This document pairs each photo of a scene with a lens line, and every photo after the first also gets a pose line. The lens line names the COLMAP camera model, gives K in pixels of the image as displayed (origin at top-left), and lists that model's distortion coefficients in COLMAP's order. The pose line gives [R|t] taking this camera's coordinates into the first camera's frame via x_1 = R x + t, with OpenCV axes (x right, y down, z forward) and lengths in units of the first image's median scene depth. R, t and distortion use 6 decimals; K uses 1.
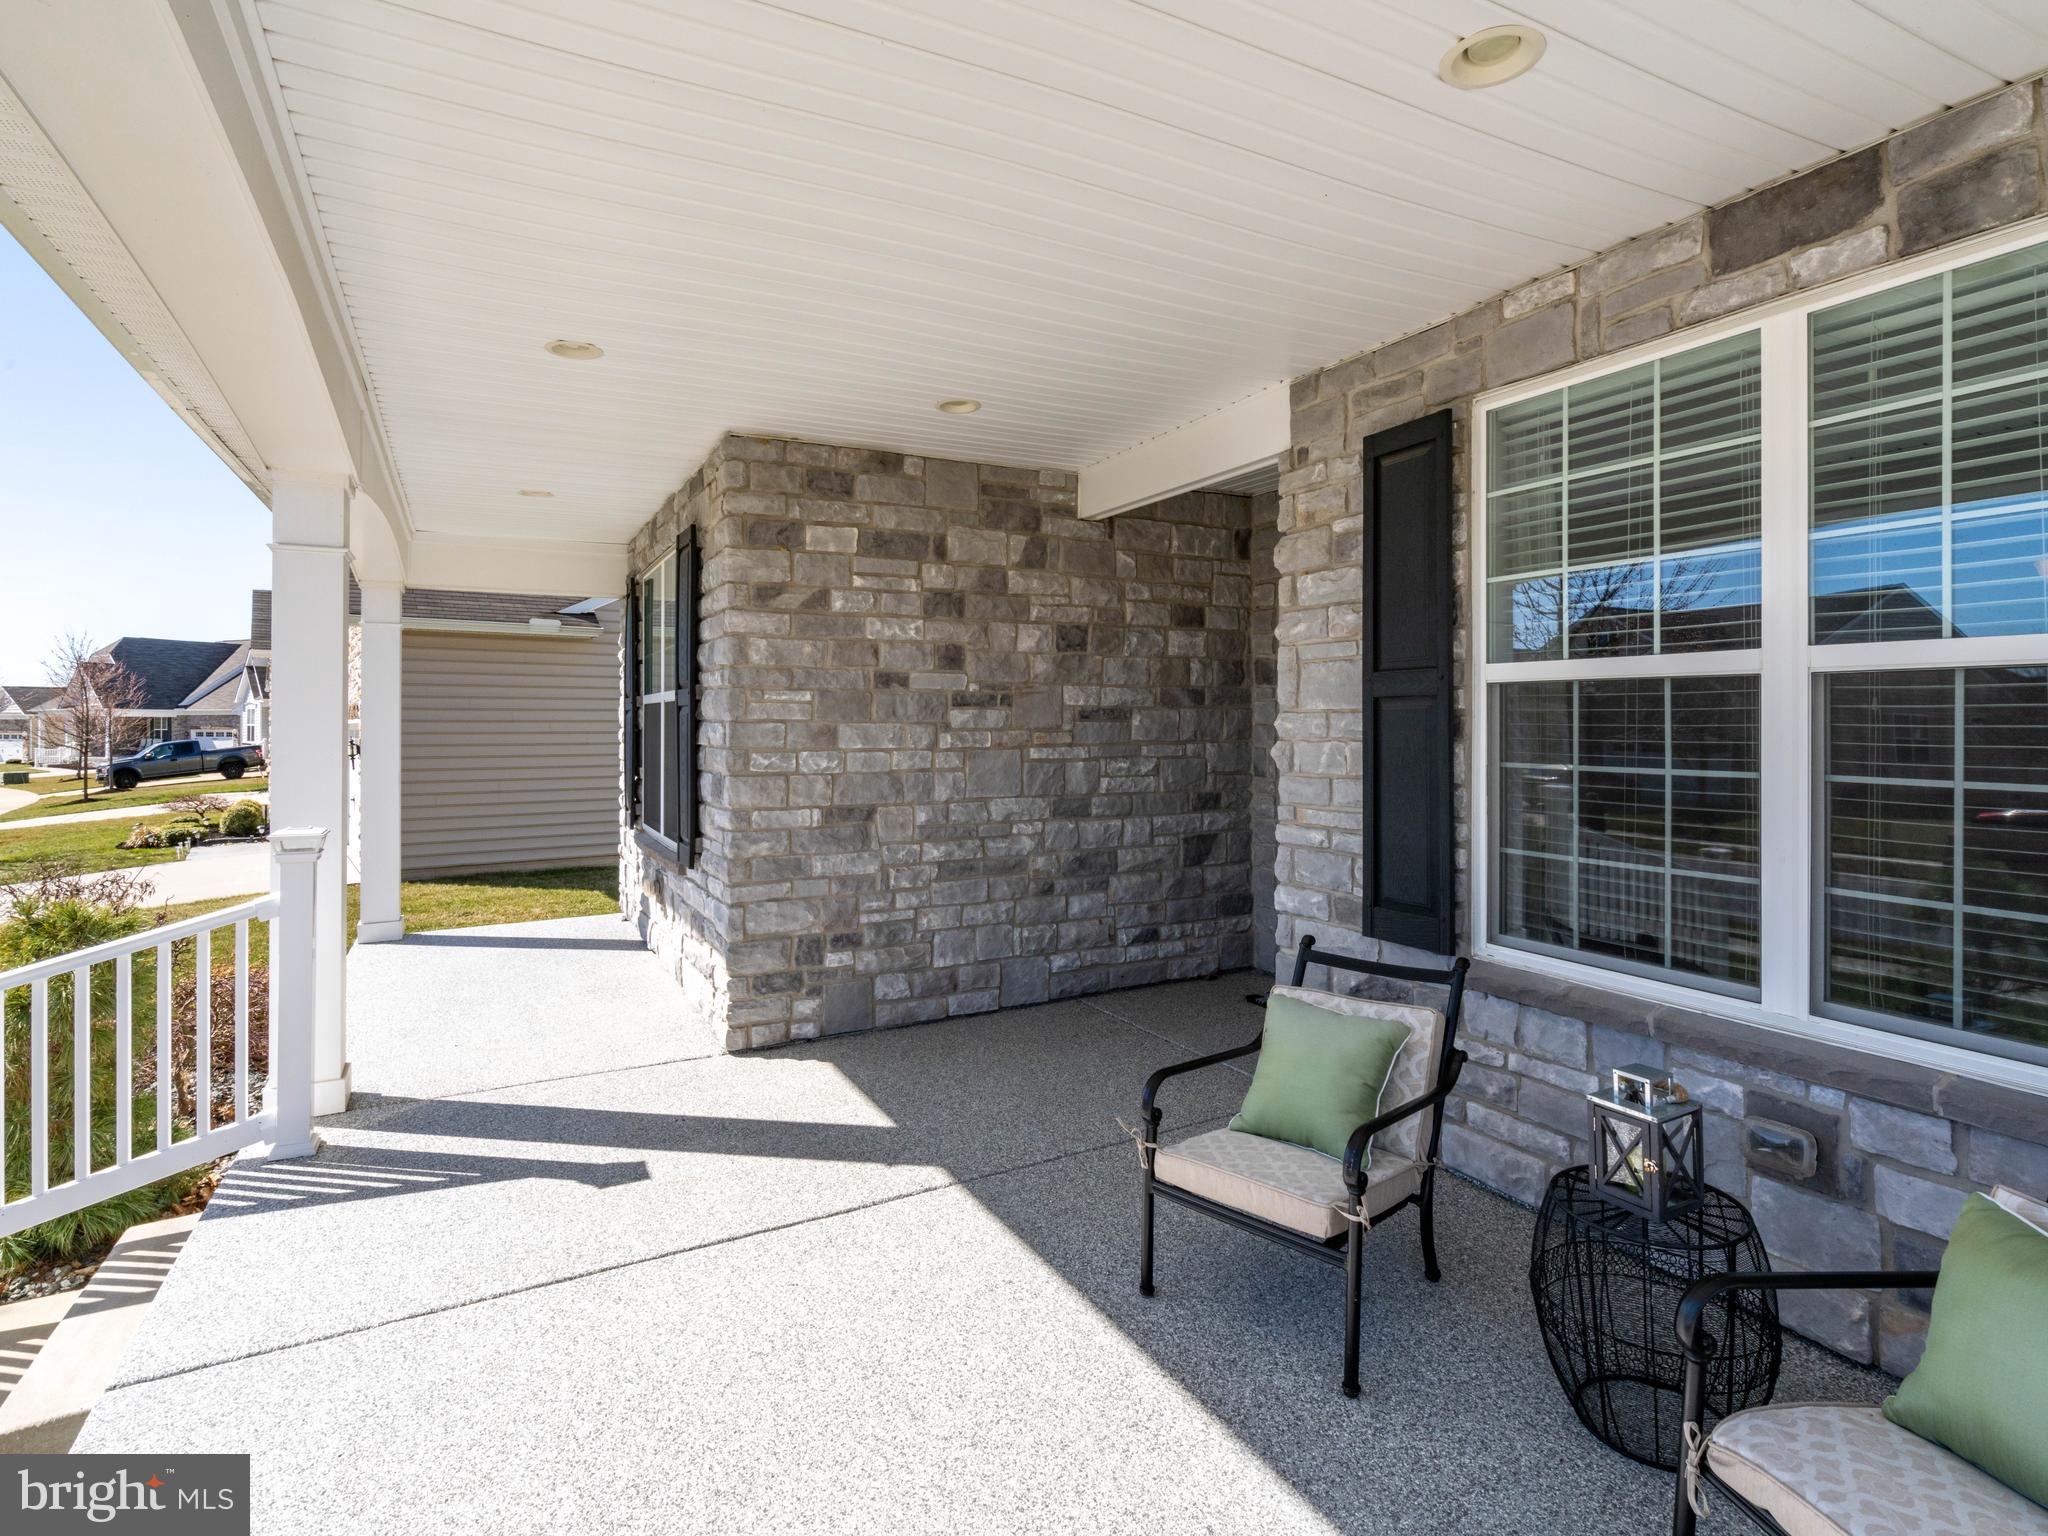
lens RADIAL K [[1060.0, 0, 994.1], [0, 1060.0, 724.7], [0, 0, 1]] dist [0.000632, 0.000356]
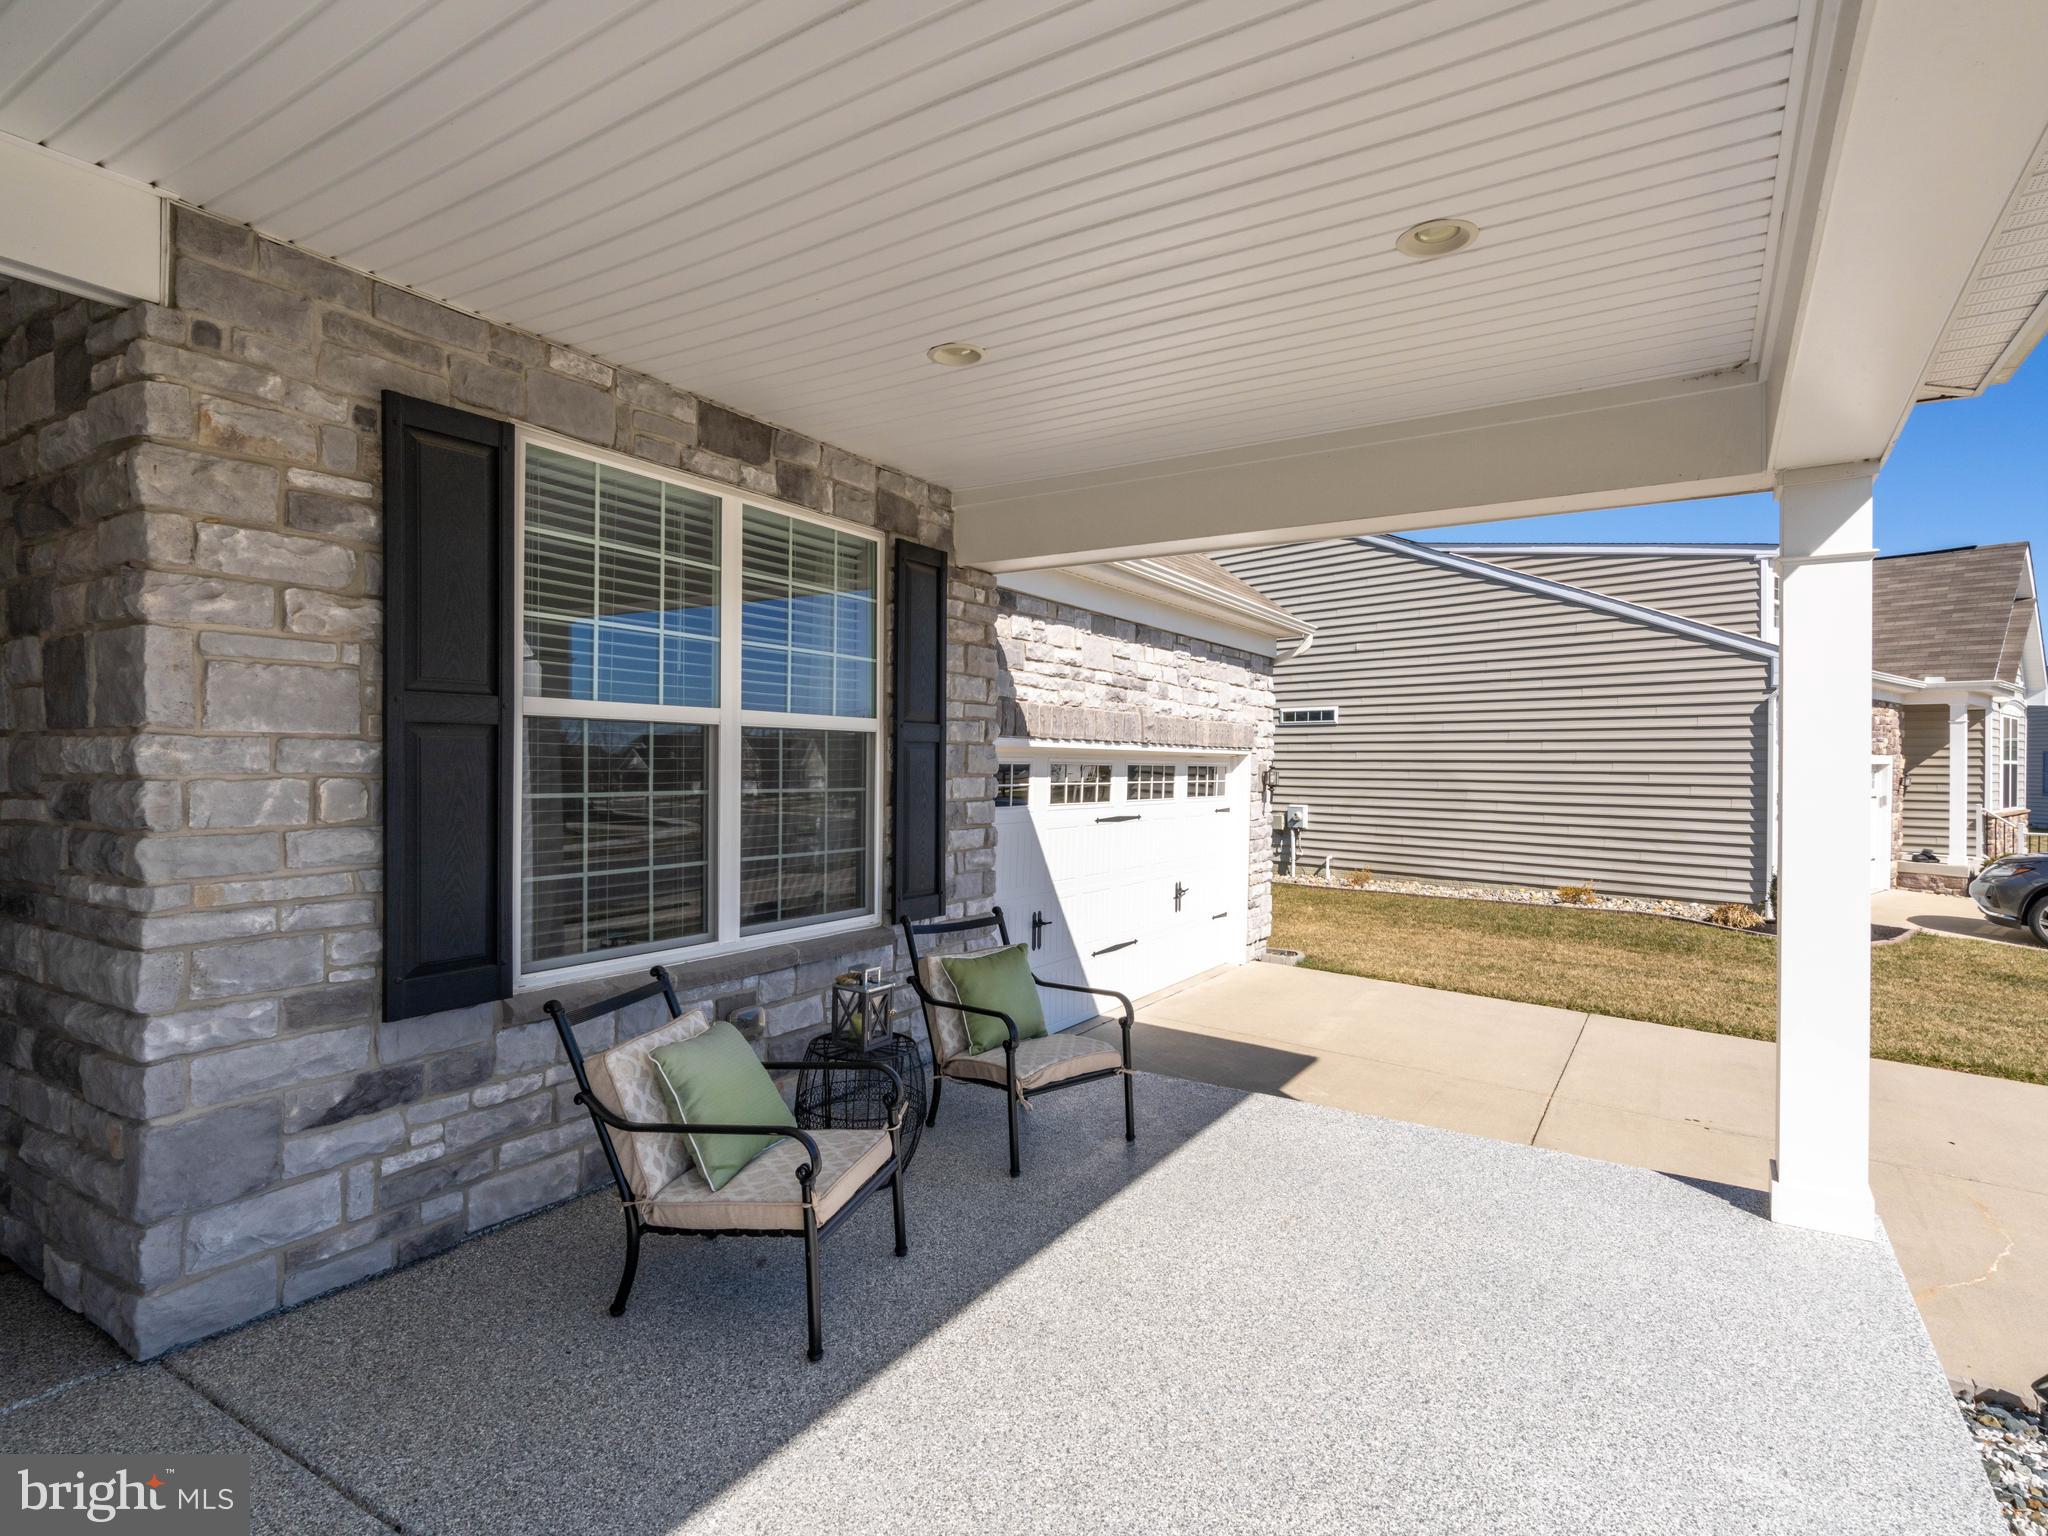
lens RADIAL K [[1045.0, 0, 1029.4], [0, 1045.0, 759.2], [0, 0, 1]] dist [-0.001743, 0.000617]
pose [[-0.512183, -0.001963, 0.858874, -0.527982], [-0.008135, 0.999964, -0.002565, 0.000456], [-0.858838, -0.008301, -0.512180, 0.925658]]
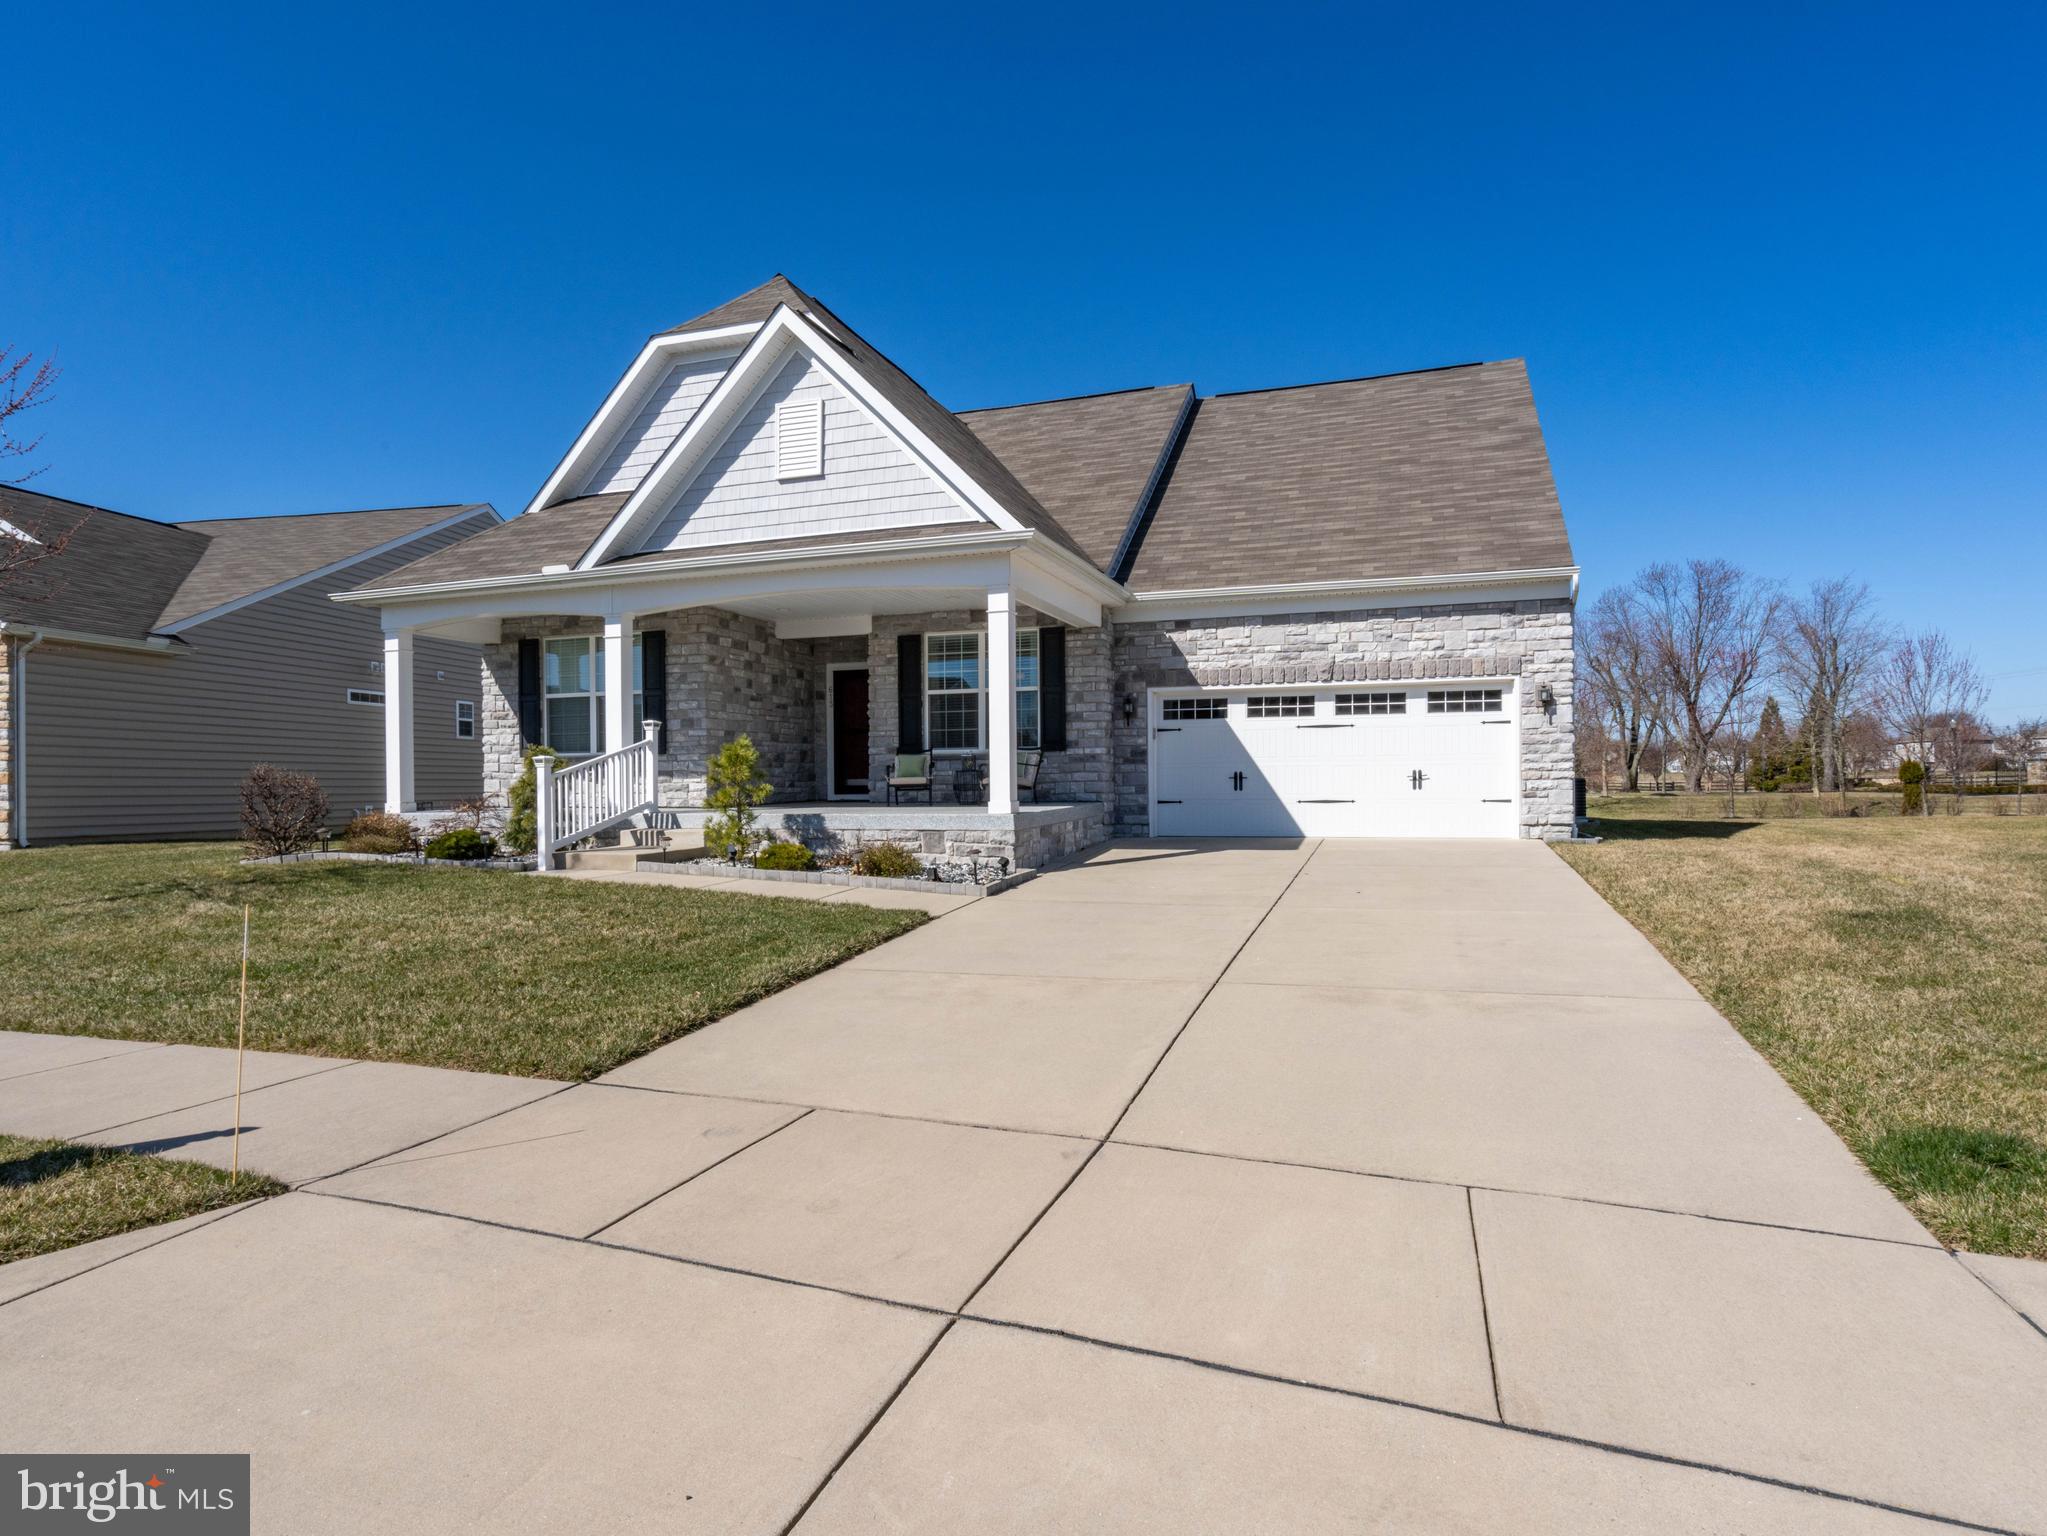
lens RADIAL K [[1044.4, 0, 1028.9], [0, 1044.4, 759.2], [0, 0, 1]] dist [-0.001743, 0.000617]
pose [[0.697103, 0.005116, 0.716953, -2.122122], [0.013191, 0.999714, -0.019959, 0.288723], [-0.716850, 0.023371, 0.696836, -2.114765]]
